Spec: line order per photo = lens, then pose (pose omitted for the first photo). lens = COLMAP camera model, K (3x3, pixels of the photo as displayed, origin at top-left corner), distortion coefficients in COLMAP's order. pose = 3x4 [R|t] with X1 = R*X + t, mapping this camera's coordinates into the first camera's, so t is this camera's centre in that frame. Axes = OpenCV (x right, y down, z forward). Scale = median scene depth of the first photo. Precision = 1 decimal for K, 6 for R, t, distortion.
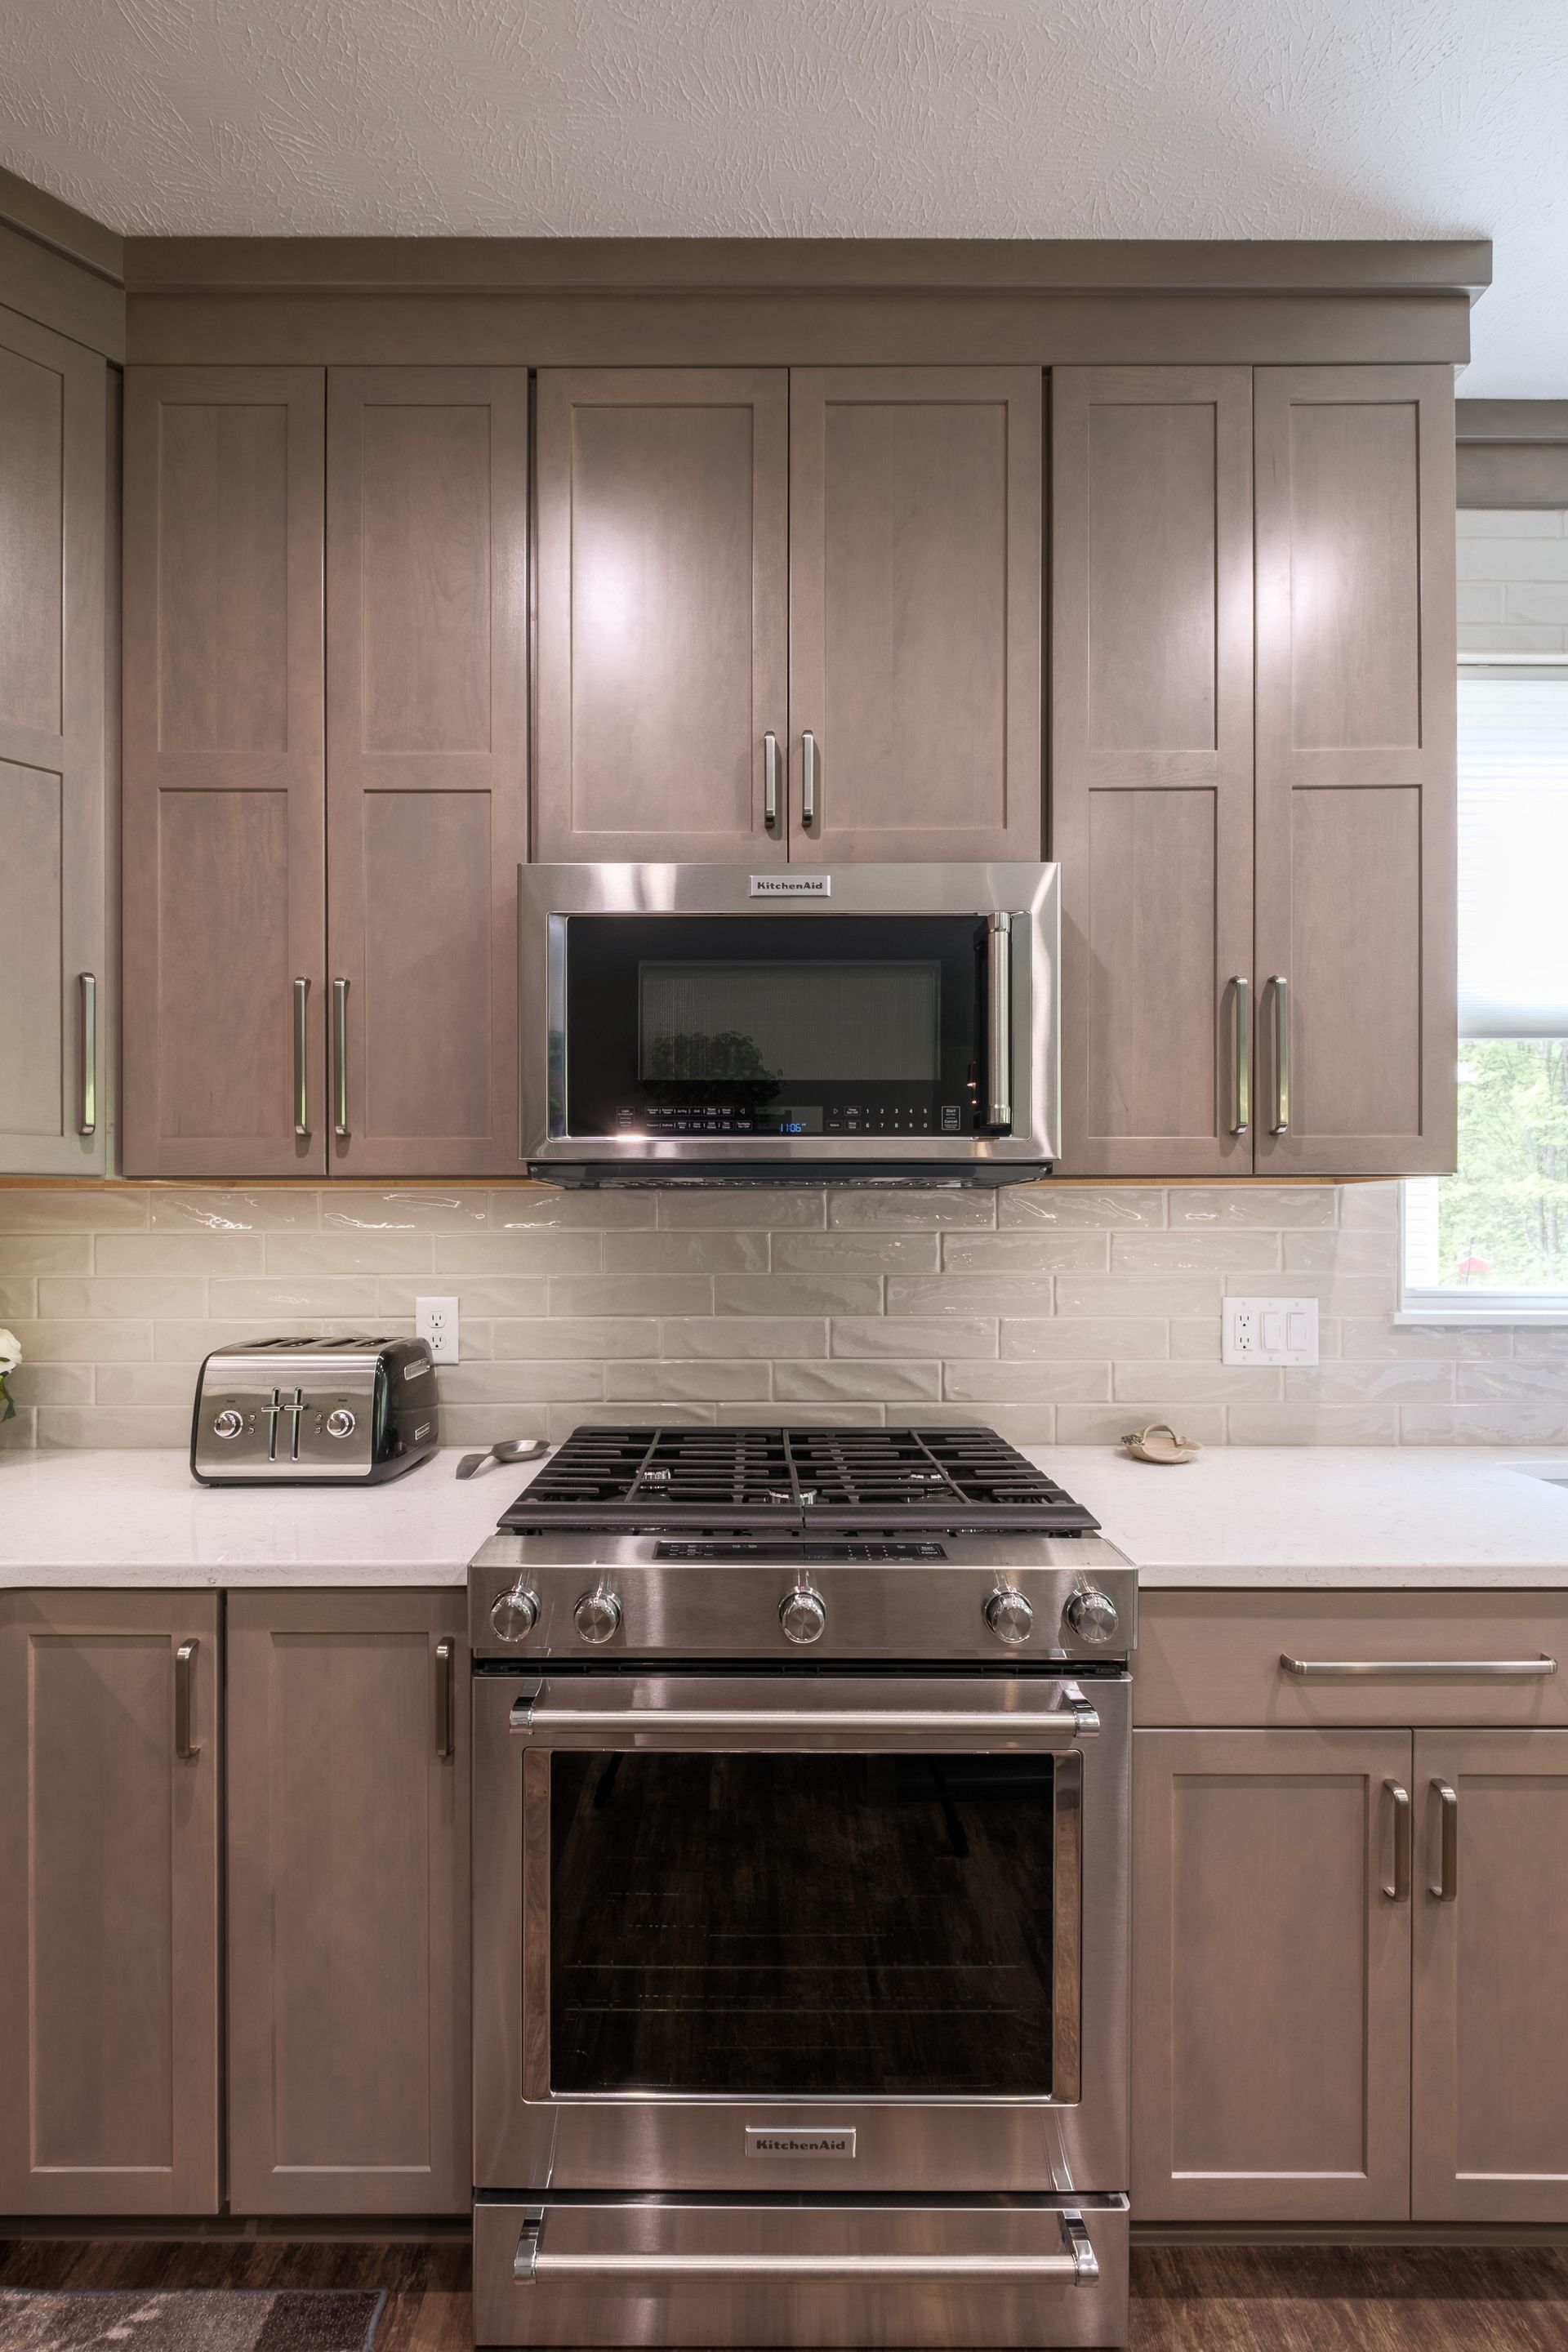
lens RADIAL K [[1055.2, 0, 747.7], [0, 1055.2, 1227.0], [0, 0, 1]] dist [-0.001728, -0.000741]
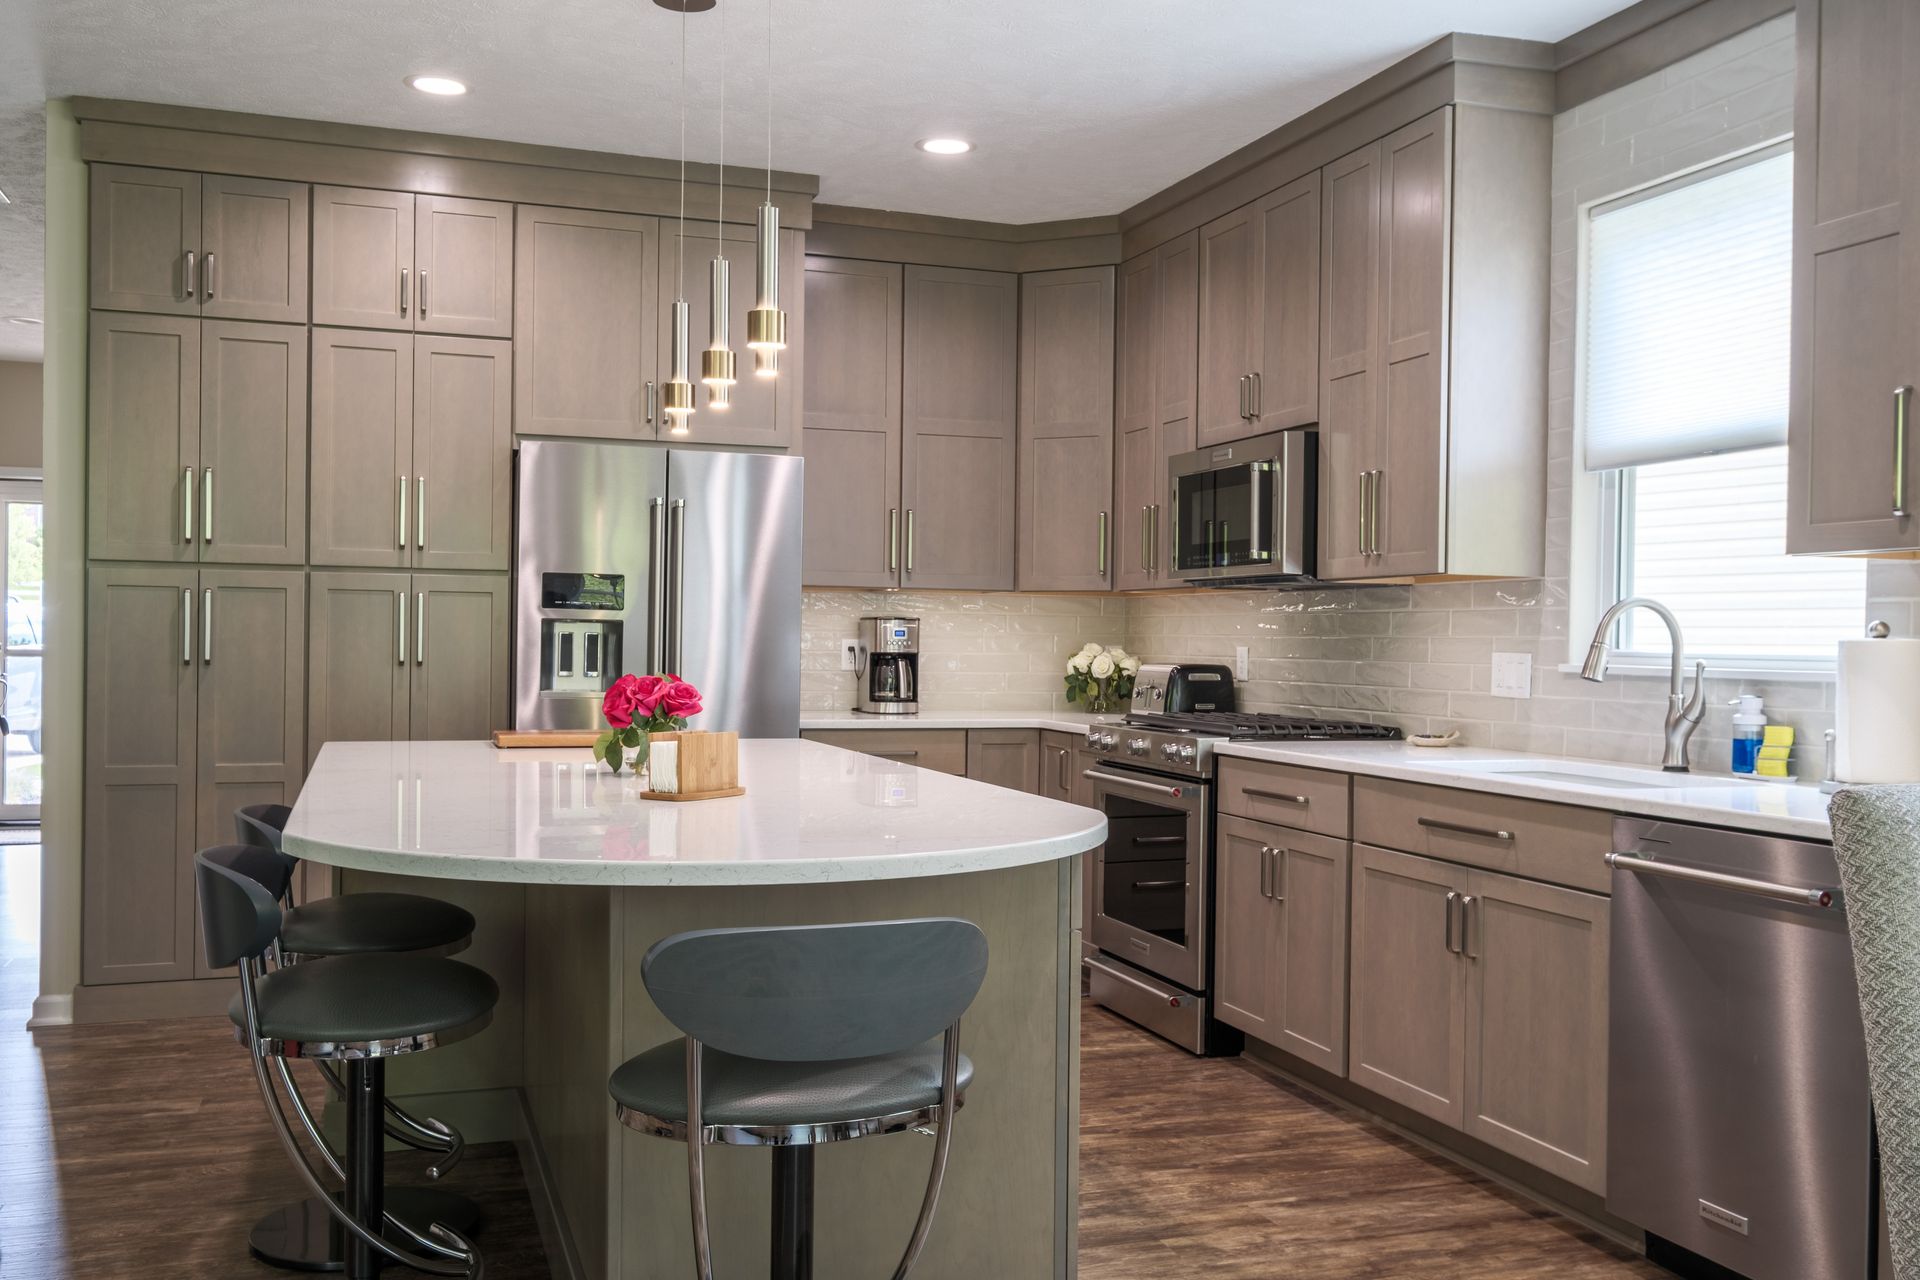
lens RADIAL K [[1687.1, 0, 981.3], [0, 1687.1, 654.1], [0, 0, 1]] dist [-0.002345, 0.017169]
pose [[0.343261, 0.013003, -0.939150, 3.028578], [-0.013968, 0.999864, 0.008738, 0.070207], [0.939136, 0.010119, 0.343396, -0.664555]]
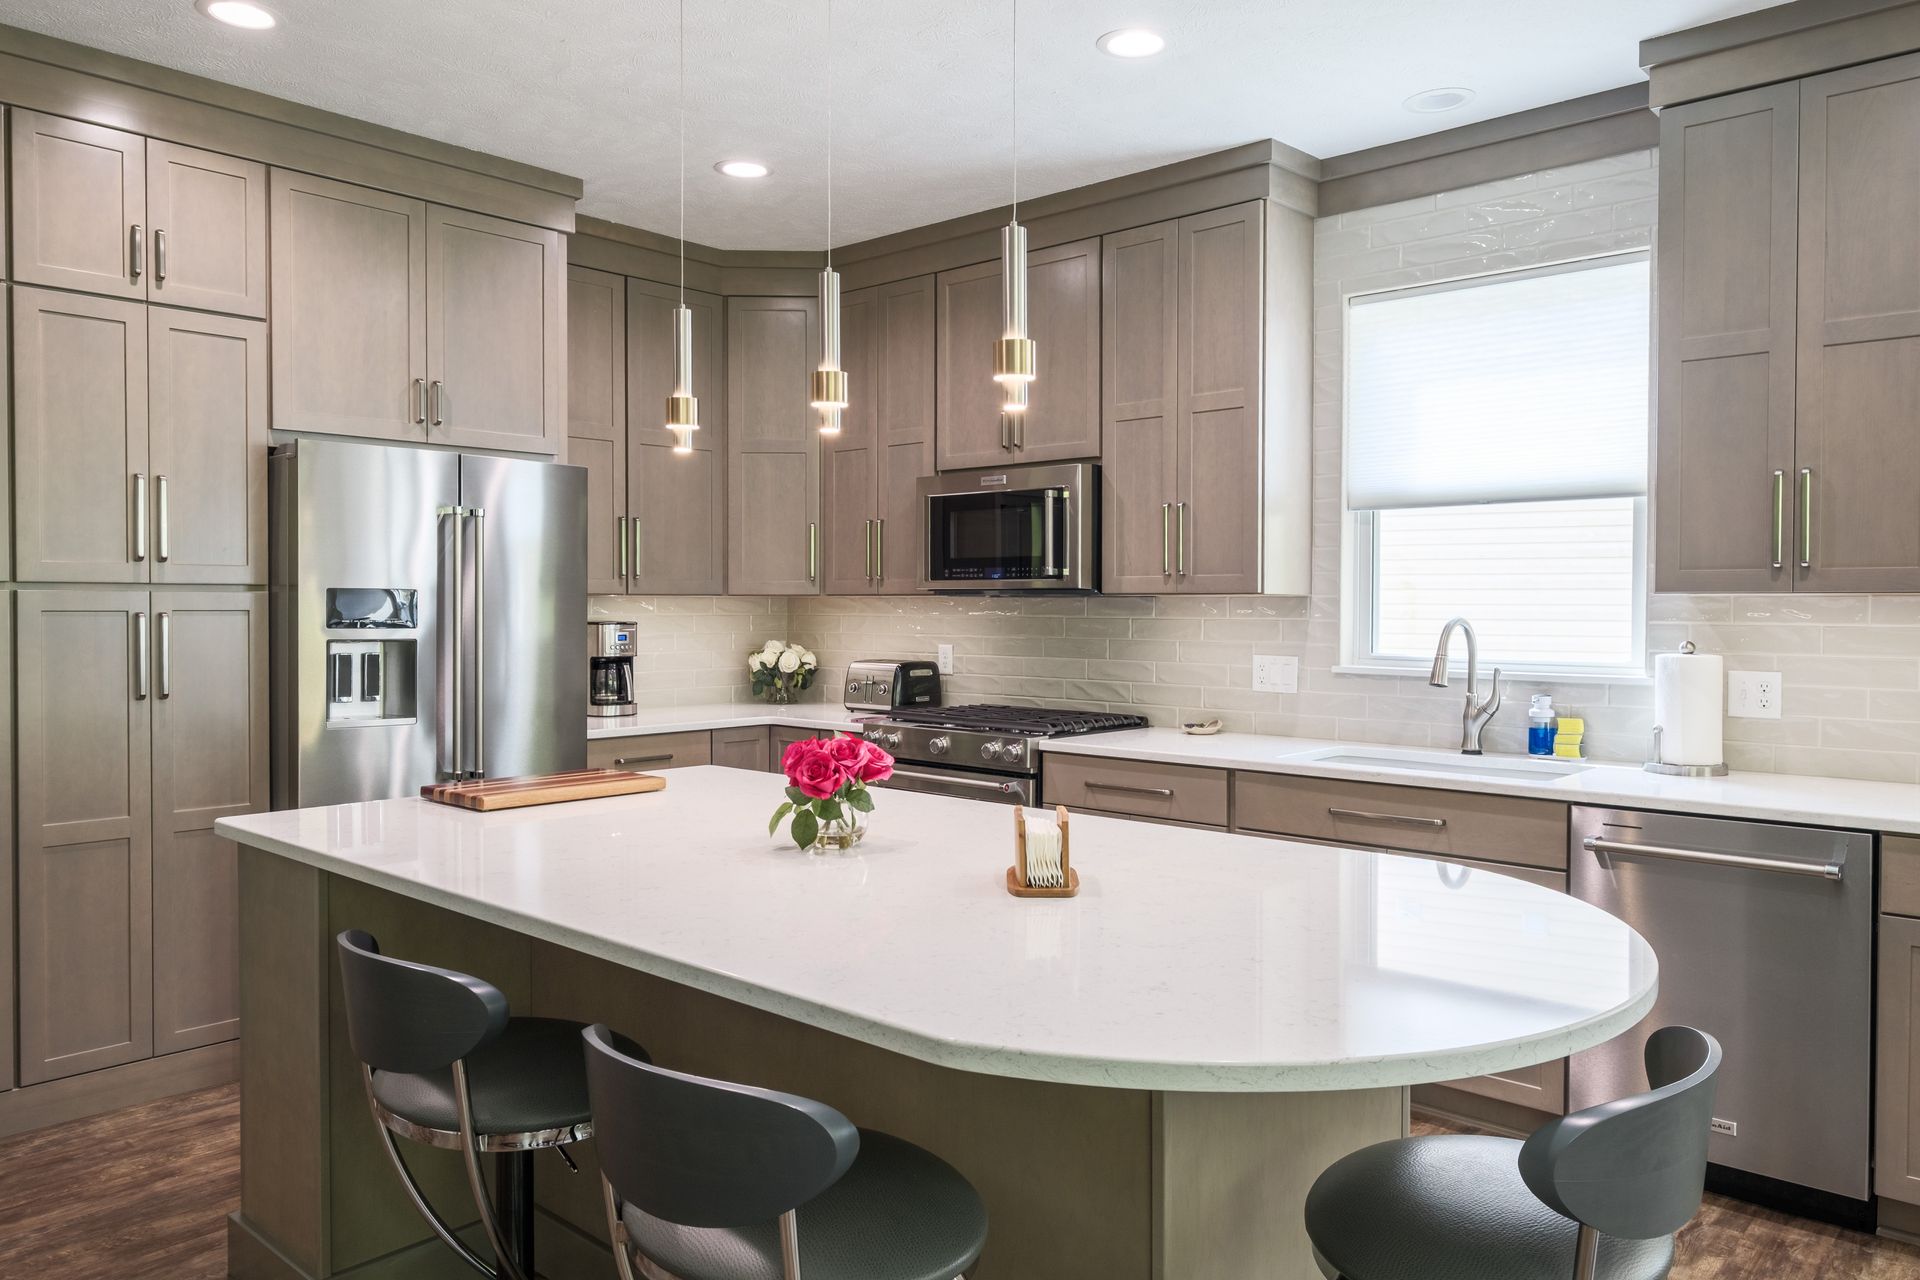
lens RADIAL K [[1352.1, 0, 967.1], [0, 1352.1, 623.5], [0, 0, 1]] dist [-0.005539, 0.008270]
pose [[0.746839, 0.012384, -0.664890, 2.004609], [-0.003342, 0.999884, 0.014869, -0.027744], [0.664997, -0.008883, 0.746793, -1.366857]]
